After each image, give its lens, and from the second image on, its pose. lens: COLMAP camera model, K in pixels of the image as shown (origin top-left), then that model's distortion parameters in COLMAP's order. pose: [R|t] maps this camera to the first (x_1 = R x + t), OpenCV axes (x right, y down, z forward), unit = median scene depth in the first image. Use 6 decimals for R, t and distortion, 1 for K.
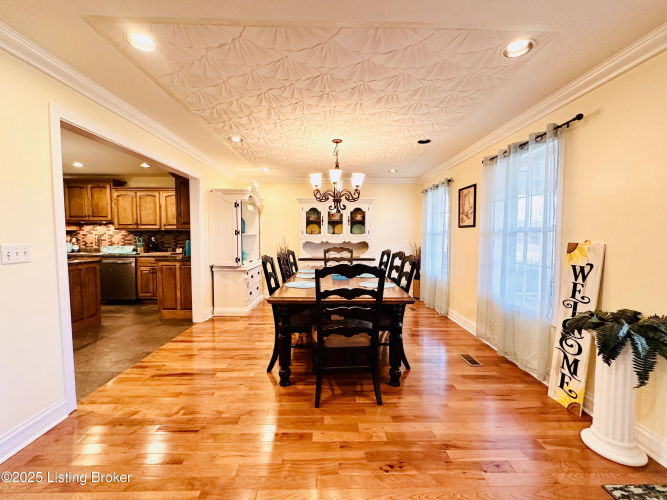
lens RADIAL K [[286.2, 0, 332.3], [0, 286.2, 248.3], [0, 0, 1]] dist [-0.003520, -0.000698]
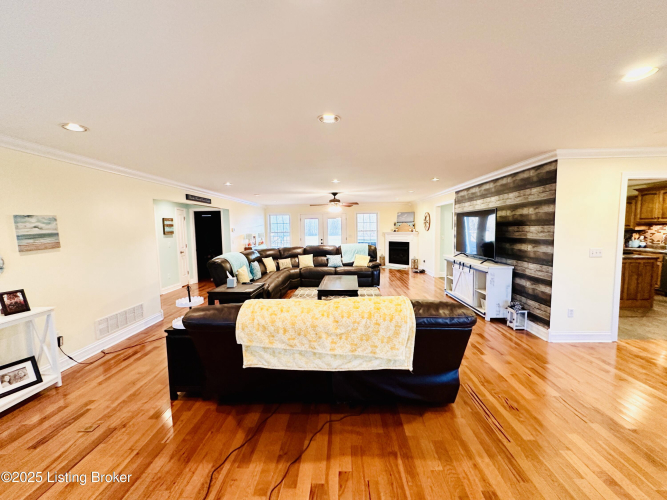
lens RADIAL K [[266.0, 0, 336.7], [0, 266.0, 248.6], [0, 0, 1]] dist [-0.001213, -0.000076]
pose [[-0.039630, 0.082045, -0.995840, 0.281655], [-0.040529, 0.995671, 0.083644, -0.026207], [0.998392, 0.043676, -0.036134, -0.257613]]
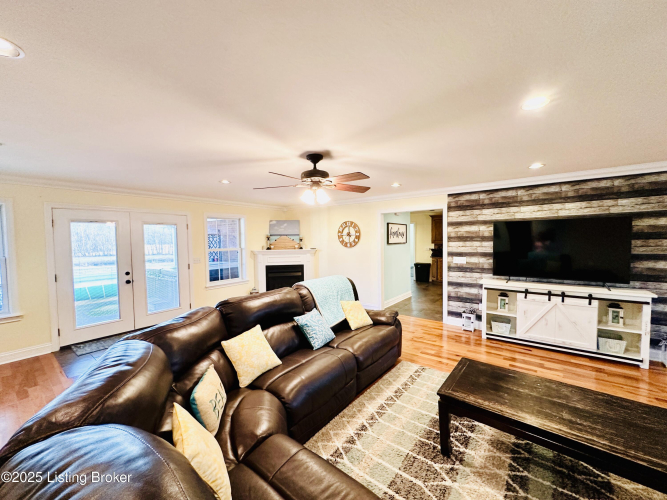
lens RADIAL K [[266.0, 0, 336.7], [0, 266.0, 248.6], [0, 0, 1]] dist [-0.001213, -0.000076]
pose [[0.789556, 0.012400, -0.613553, -0.623363], [-0.021845, 0.999730, -0.007907, -0.007528], [0.613289, 0.019646, 0.789614, -0.668223]]
